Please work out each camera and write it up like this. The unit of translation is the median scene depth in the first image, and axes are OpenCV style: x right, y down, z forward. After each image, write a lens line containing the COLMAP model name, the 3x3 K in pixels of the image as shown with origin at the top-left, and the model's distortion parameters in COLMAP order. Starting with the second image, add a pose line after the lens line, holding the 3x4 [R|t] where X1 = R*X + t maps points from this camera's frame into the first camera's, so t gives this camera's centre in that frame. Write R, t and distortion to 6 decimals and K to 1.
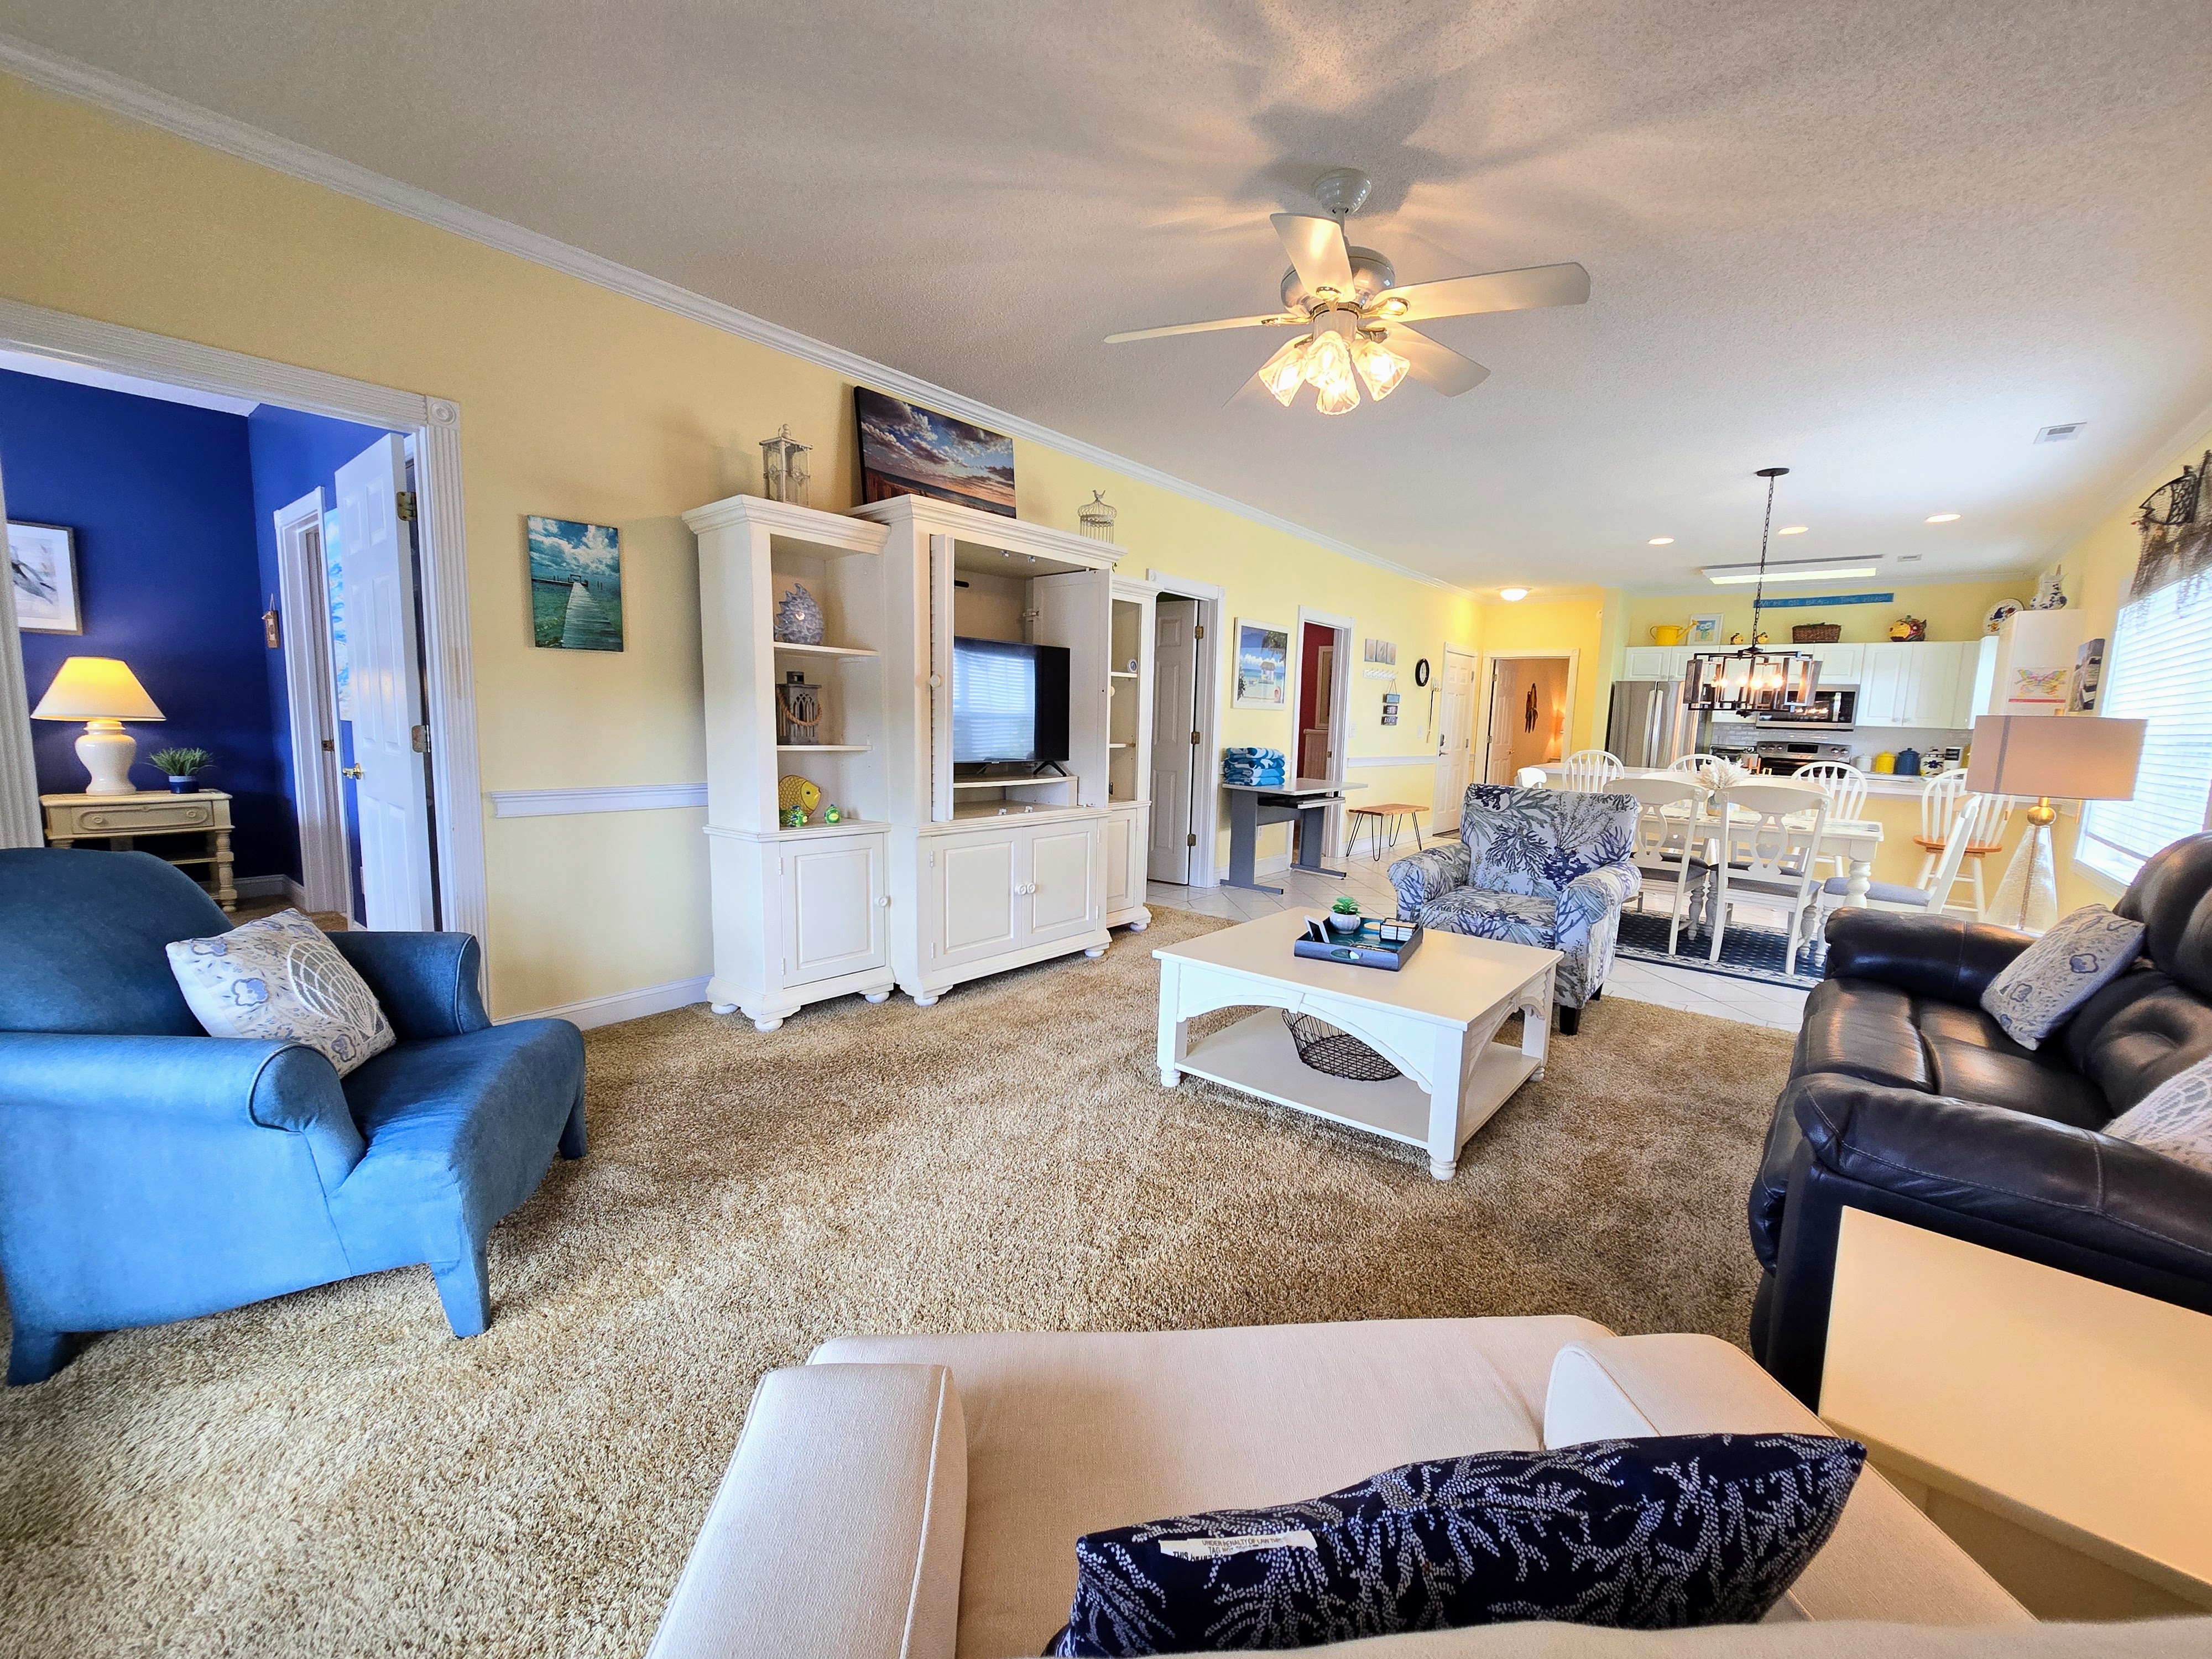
lens RADIAL K [[907.3, 0, 1132.7], [0, 907.3, 825.0], [0, 0, 1]] dist [0.002753, -0.002088]
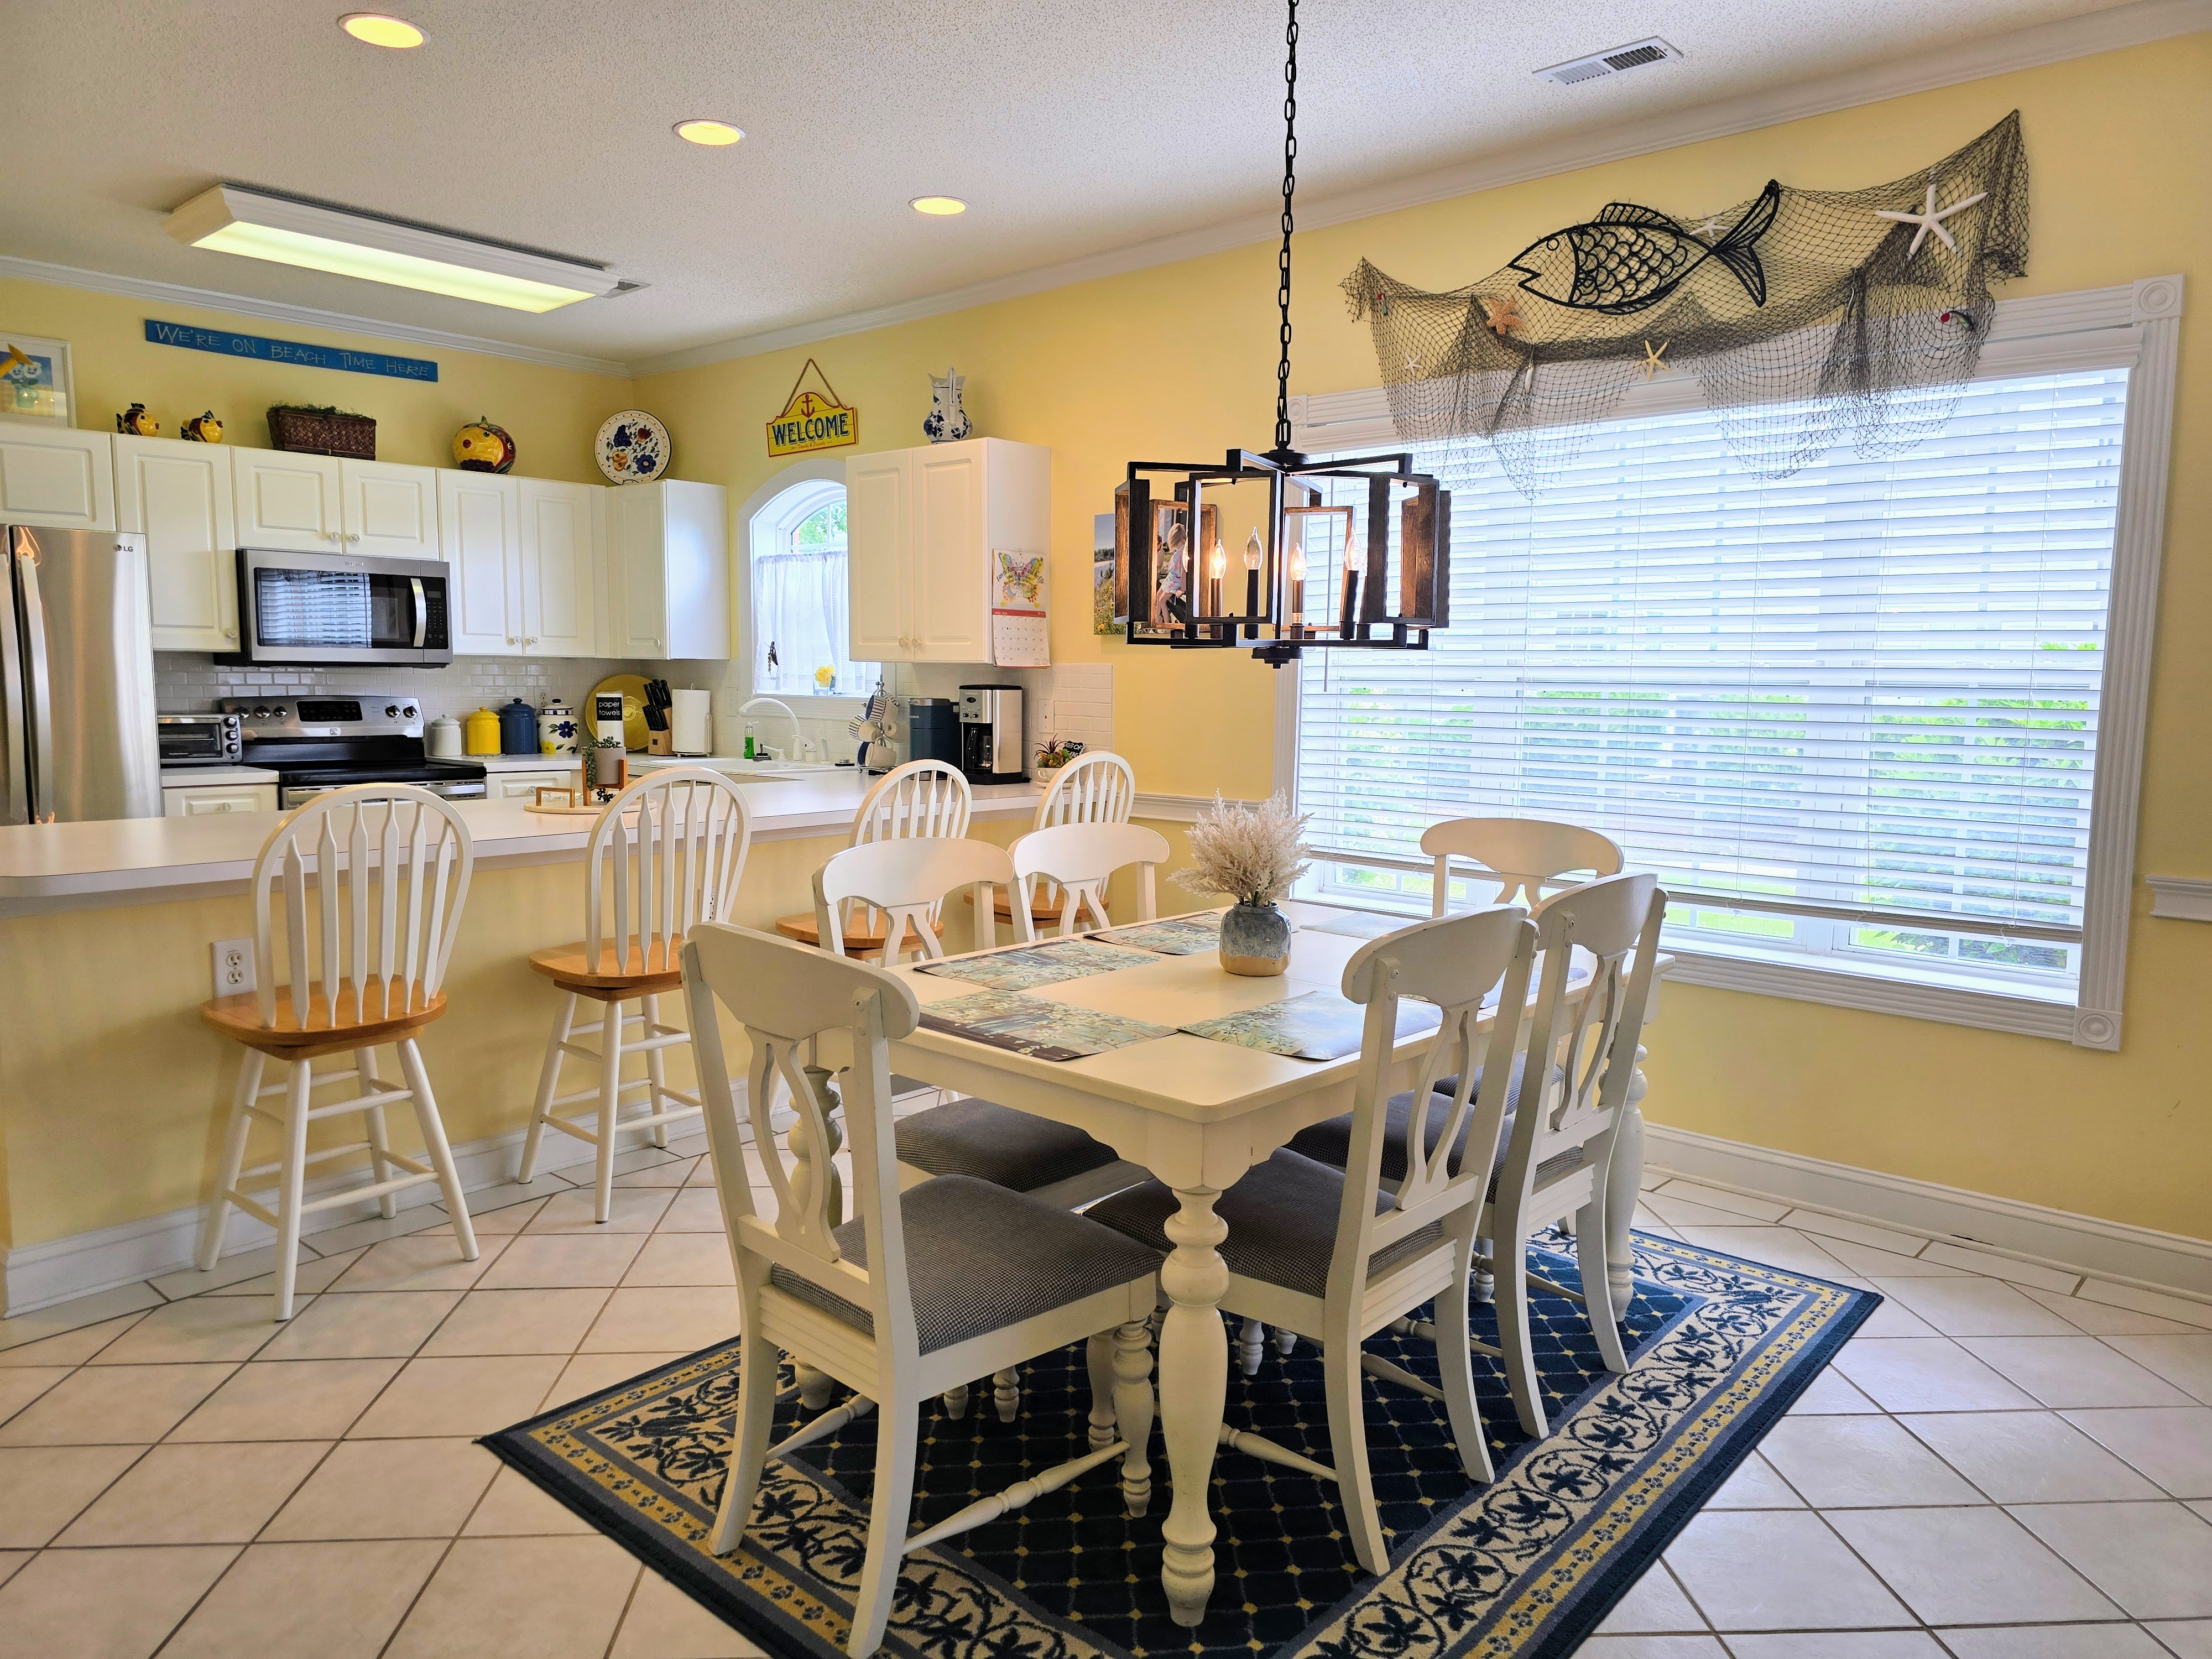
lens RADIAL K [[1473.3, 0, 1105.7], [0, 1473.3, 835.4], [0, 0, 1]] dist [0.032069, -0.032931]
pose [[0.061678, -0.144185, 0.987627, 0.162966], [0.113438, 0.984112, 0.136588, -0.161671], [-0.991629, 0.103610, 0.077054, 1.206747]]
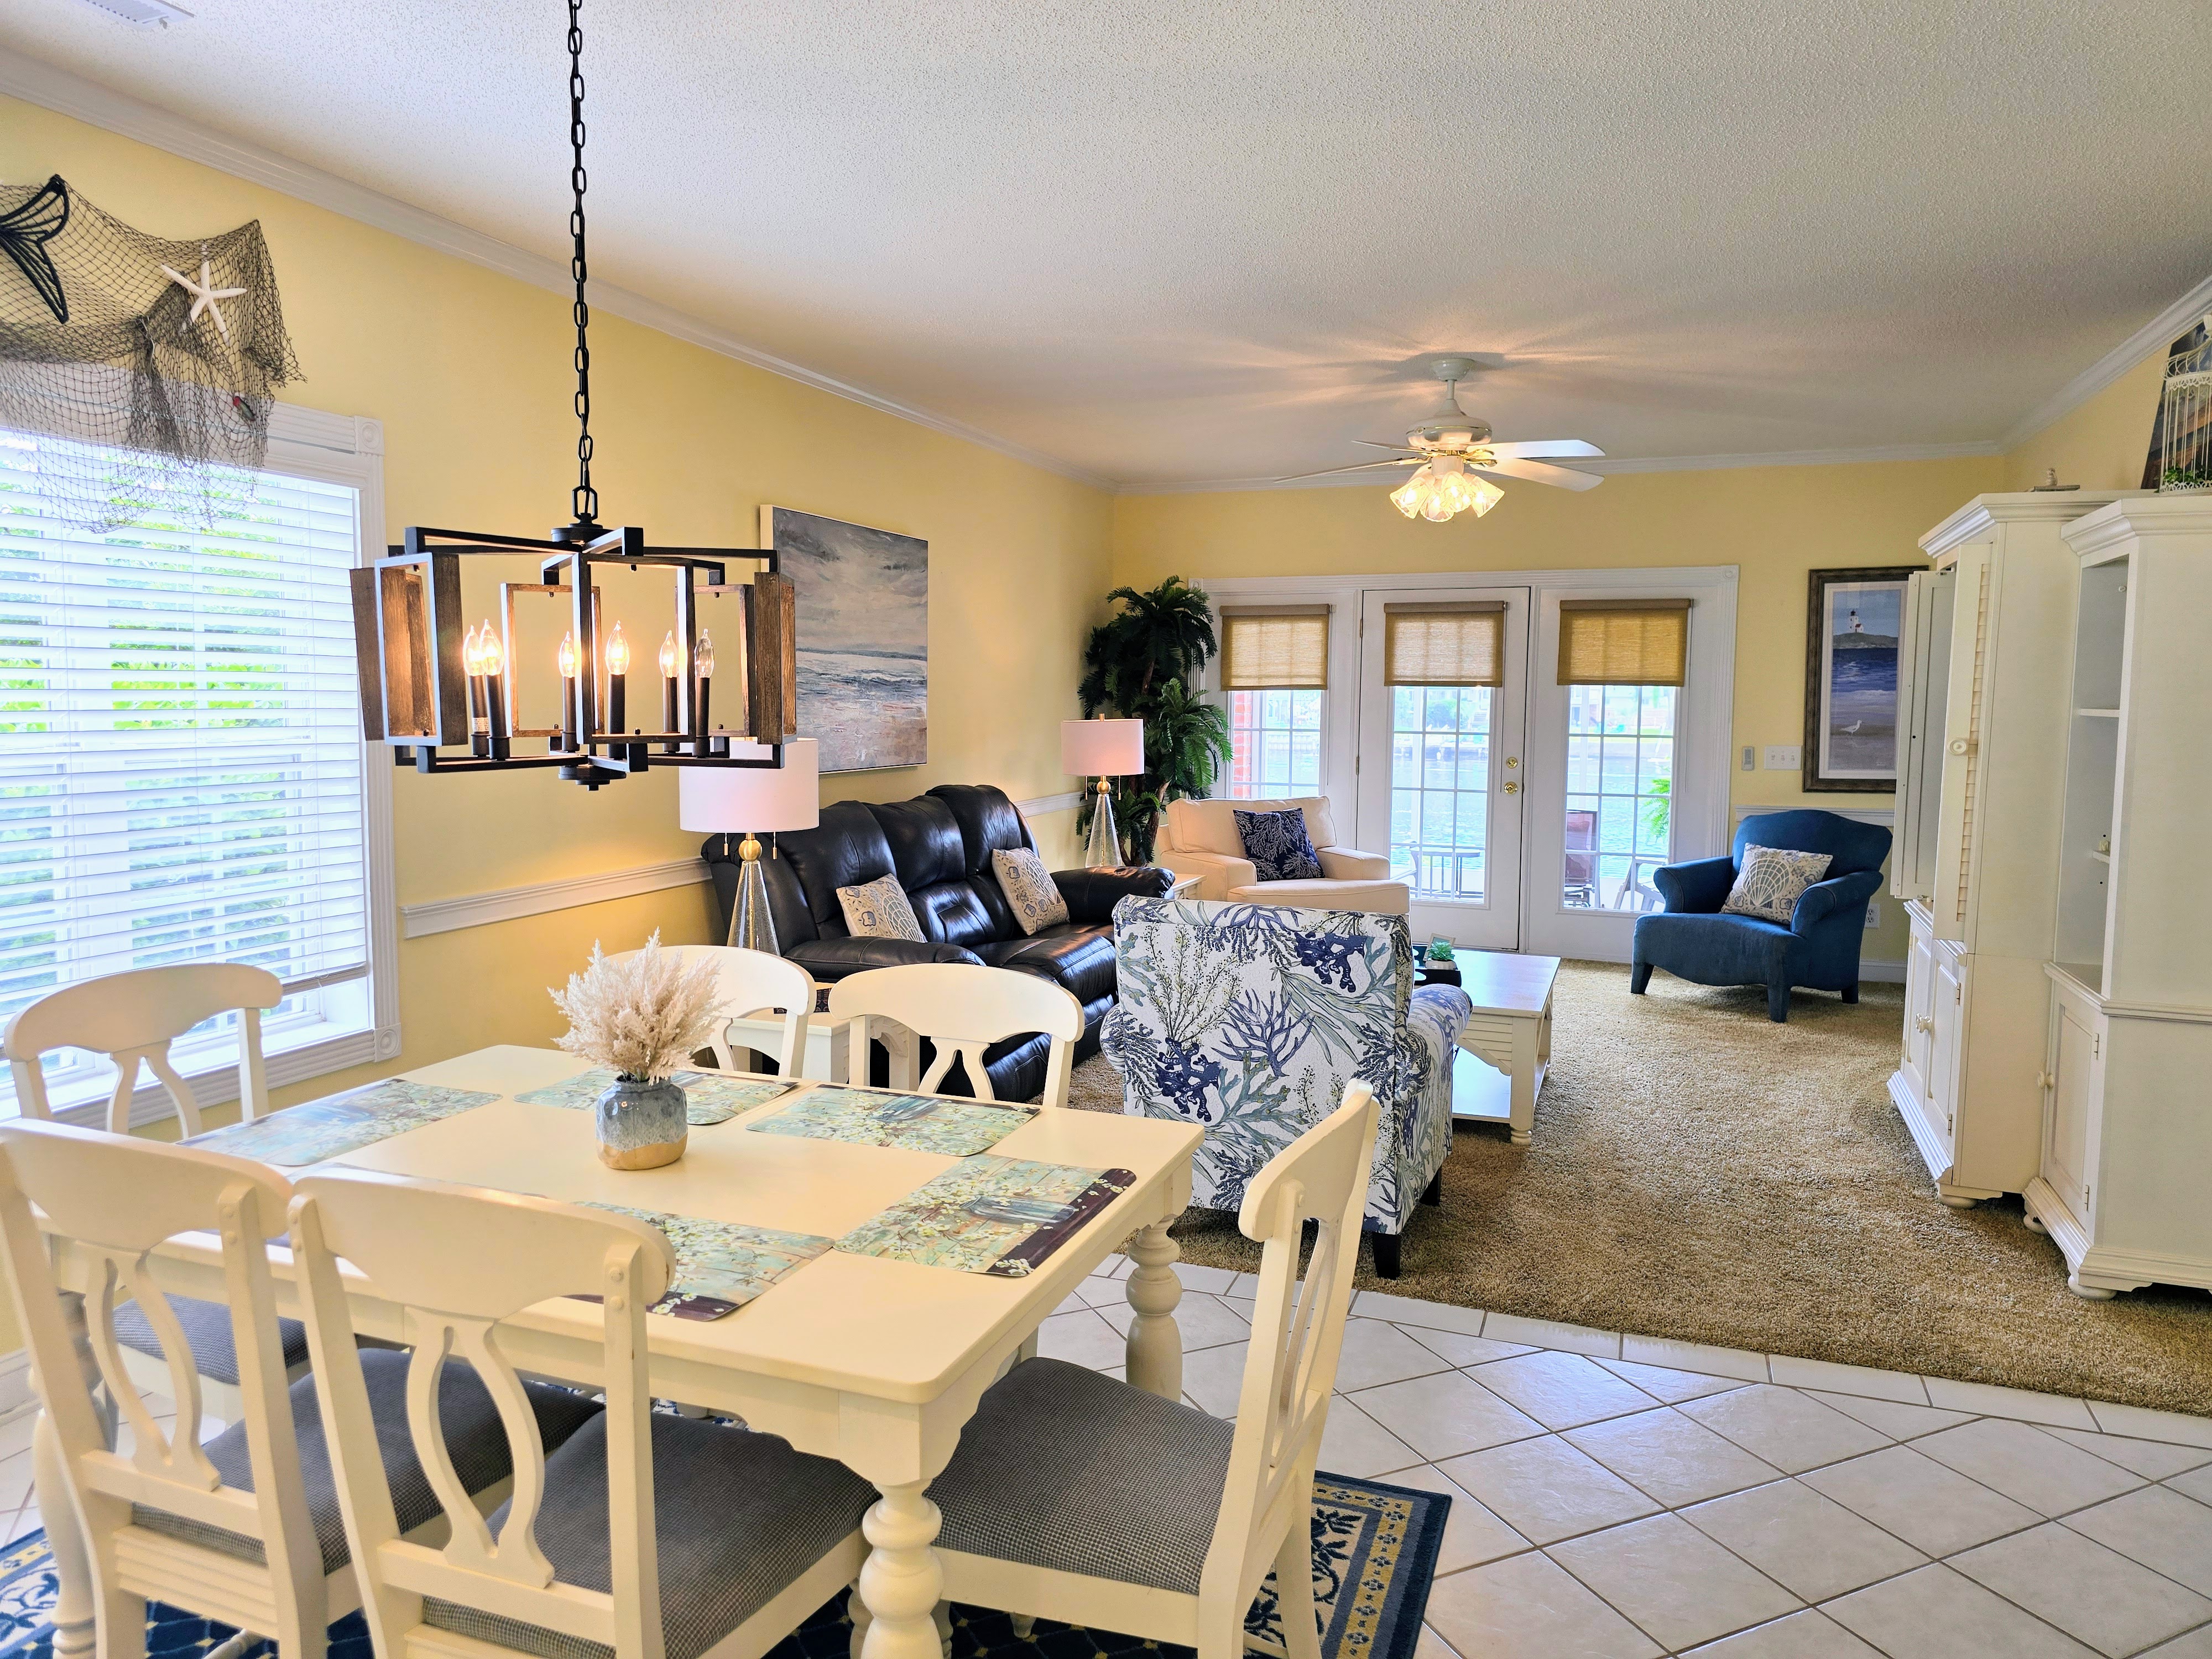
lens RADIAL K [[1473.3, 0, 1072.7], [0, 1473.3, 837.2], [0, 0, 1]] dist [0.032069, -0.032931]
pose [[-0.956717, -0.008833, -0.290886, 0.781058], [-0.071607, 0.975954, 0.205878, -0.238588], [0.282073, 0.217796, -0.934344, 1.694972]]
